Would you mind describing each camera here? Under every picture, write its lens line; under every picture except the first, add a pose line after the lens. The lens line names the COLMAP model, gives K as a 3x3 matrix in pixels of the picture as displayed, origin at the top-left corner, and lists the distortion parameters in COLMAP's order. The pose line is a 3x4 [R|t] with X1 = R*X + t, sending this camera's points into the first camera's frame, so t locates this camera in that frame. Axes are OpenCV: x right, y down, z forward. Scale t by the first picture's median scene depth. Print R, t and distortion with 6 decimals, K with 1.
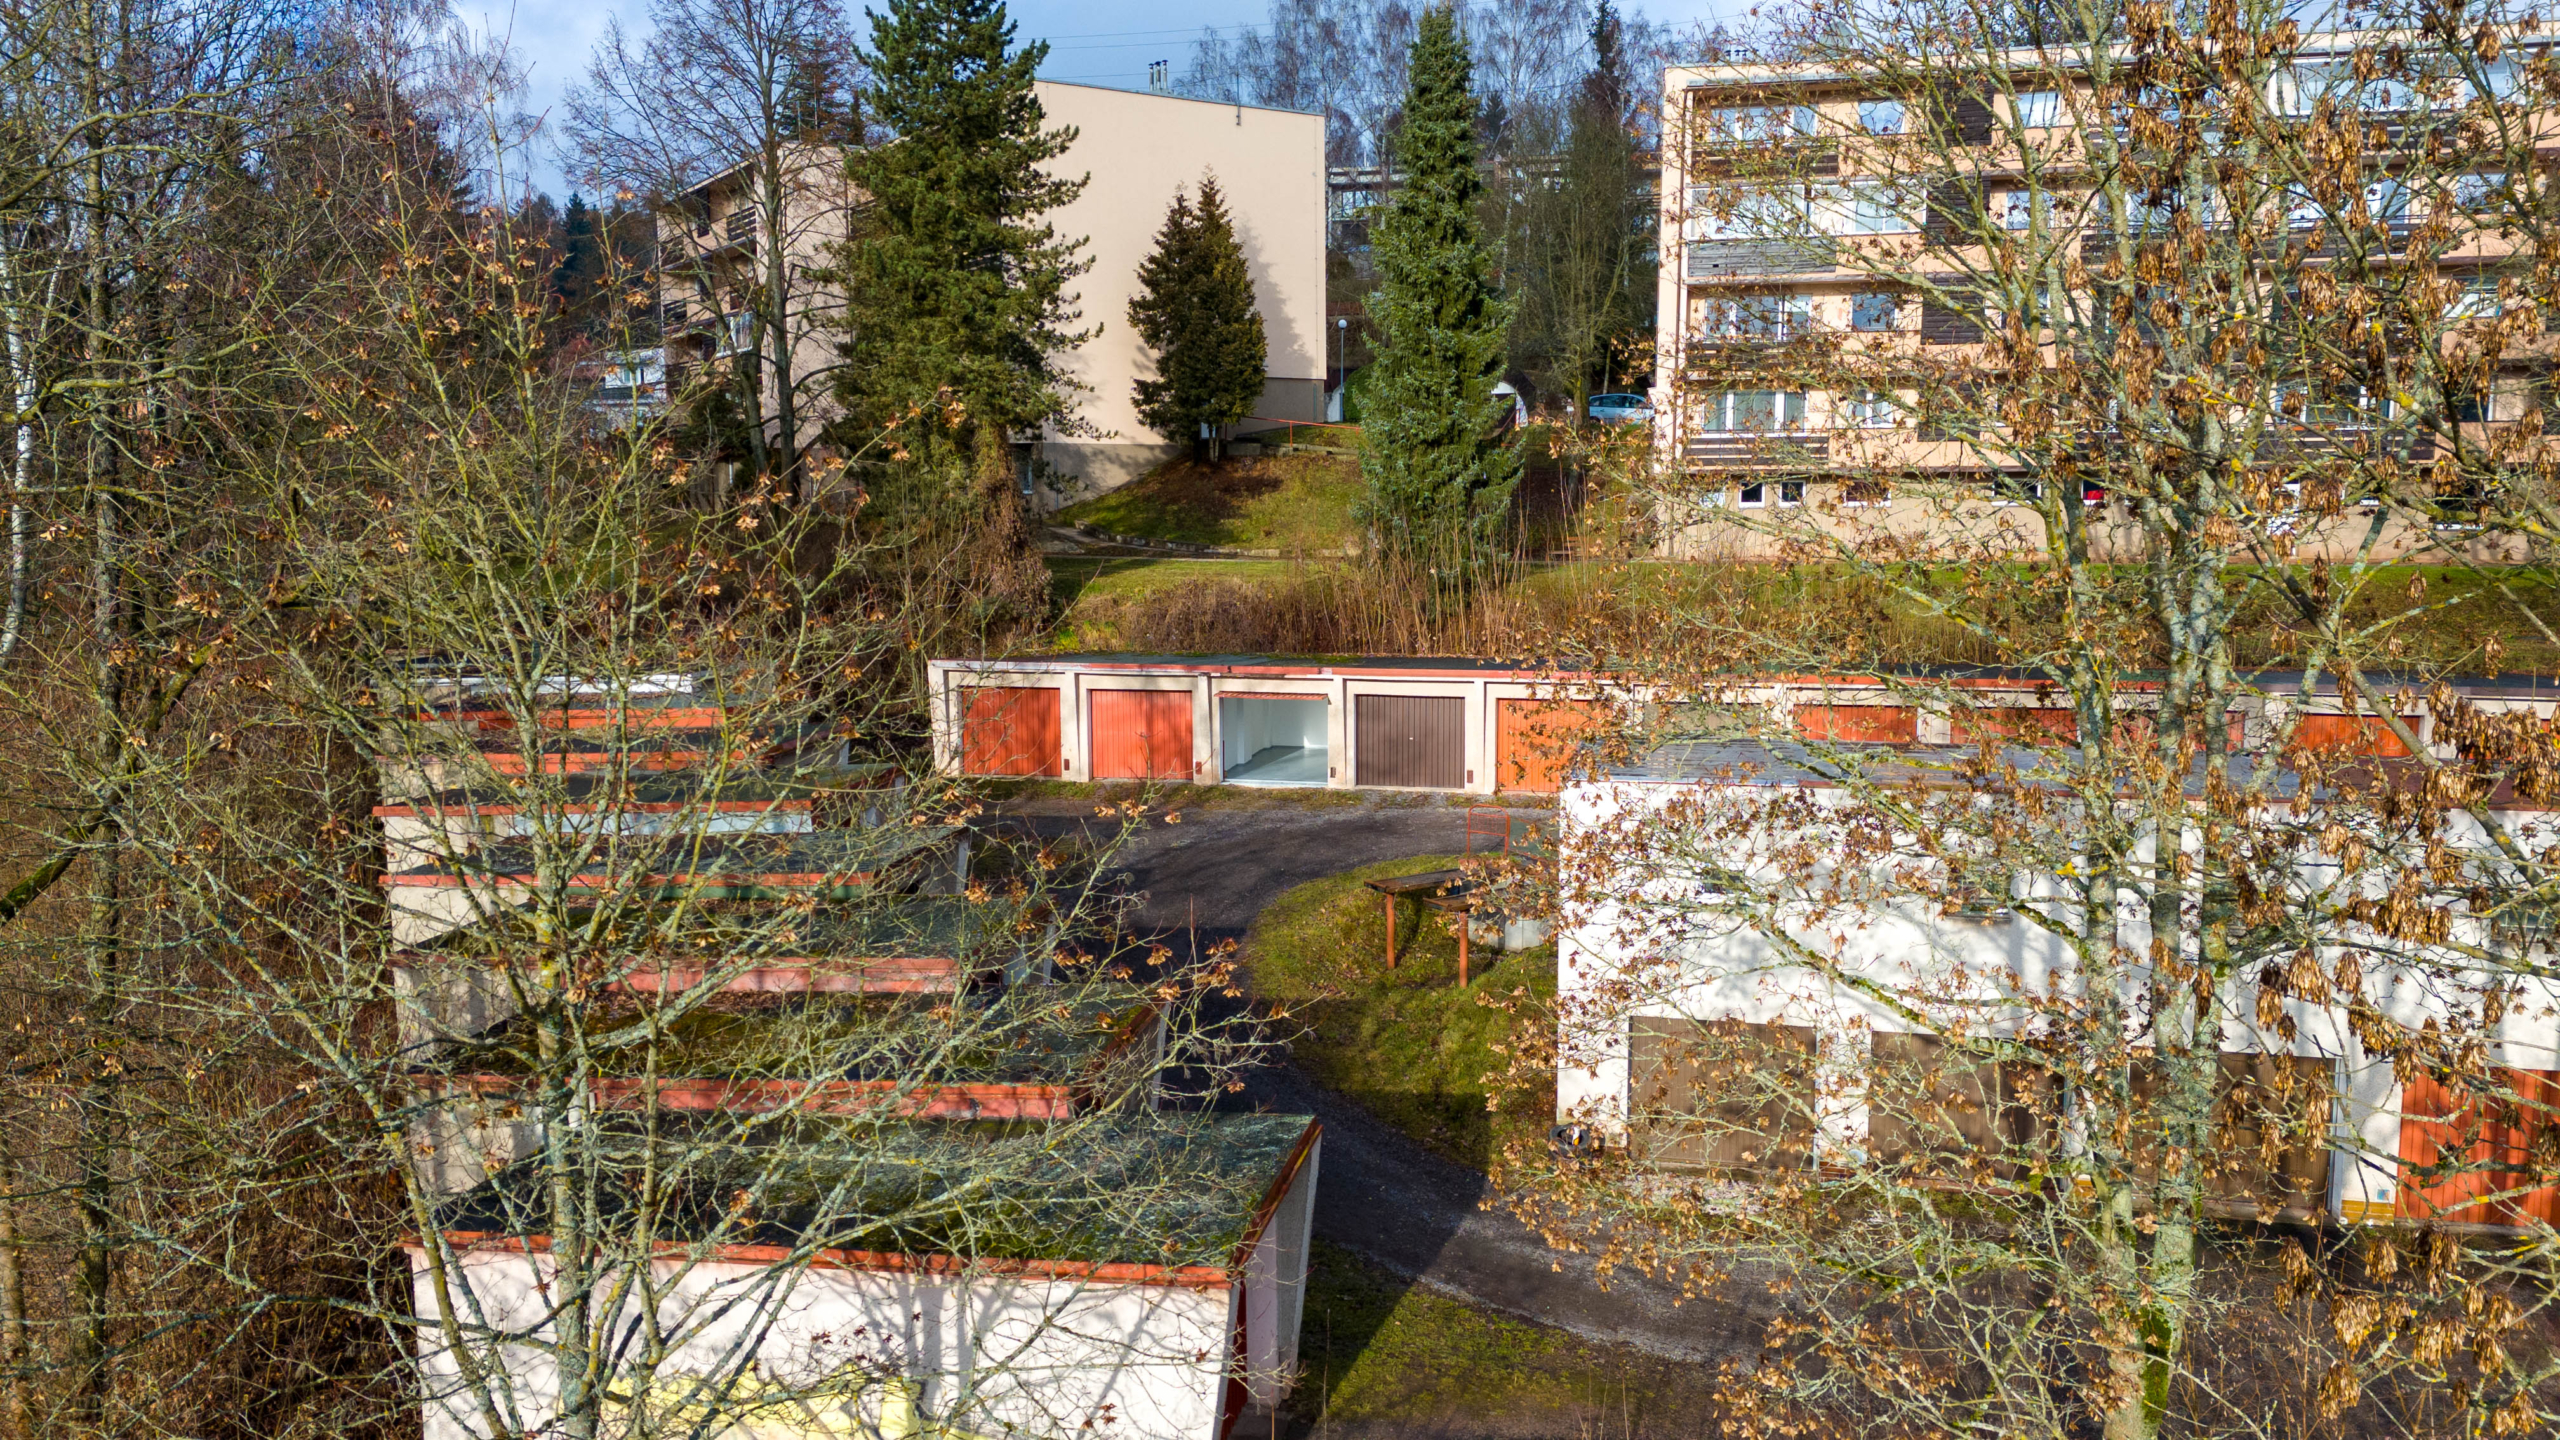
lens RADIAL K [[1931.0, 0, 1280.0], [0, 1931.0, 720.0], [0, 0, 1]] dist [0.016499, -0.001828]
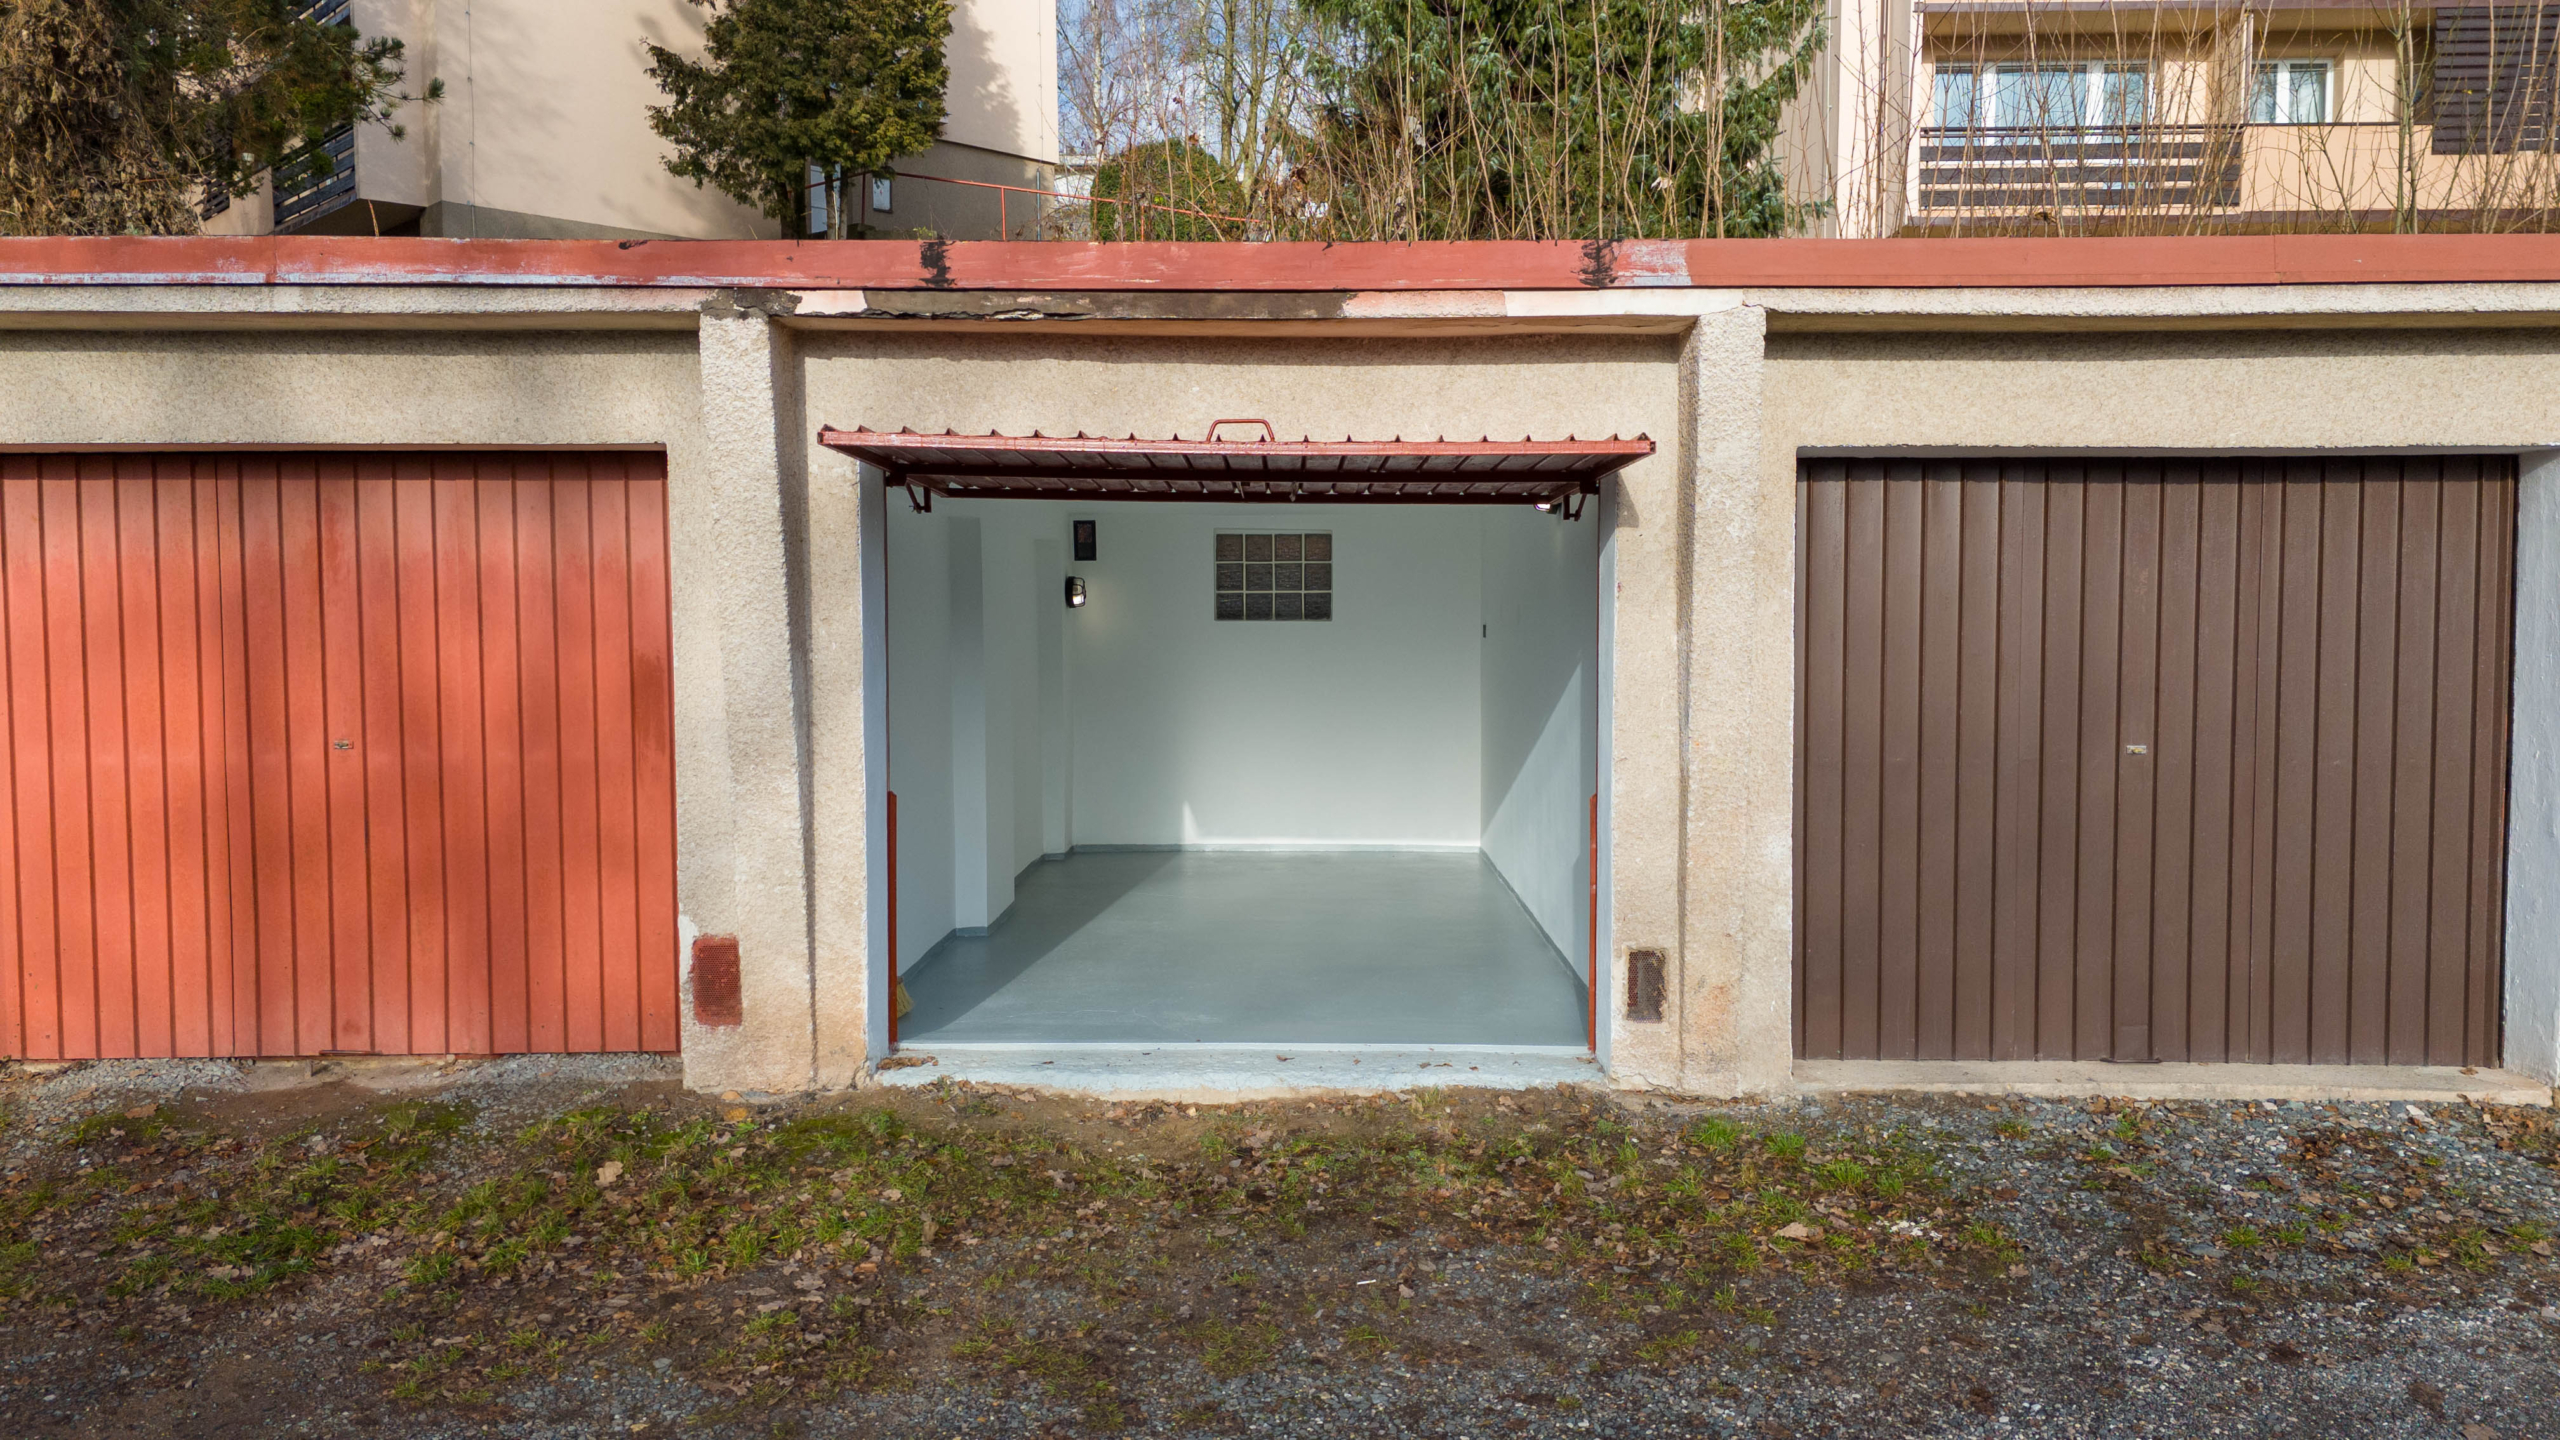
lens RADIAL K [[1931.0, 0, 1280.0], [0, 1931.0, 720.0], [0, 0, 1]] dist [0.016499, -0.001828]
pose [[0.982291, -0.006412, 0.187252, -0.024464], [0.020831, 0.996956, -0.075137, 0.015253], [-0.186200, 0.077707, 0.979434, 0.739309]]
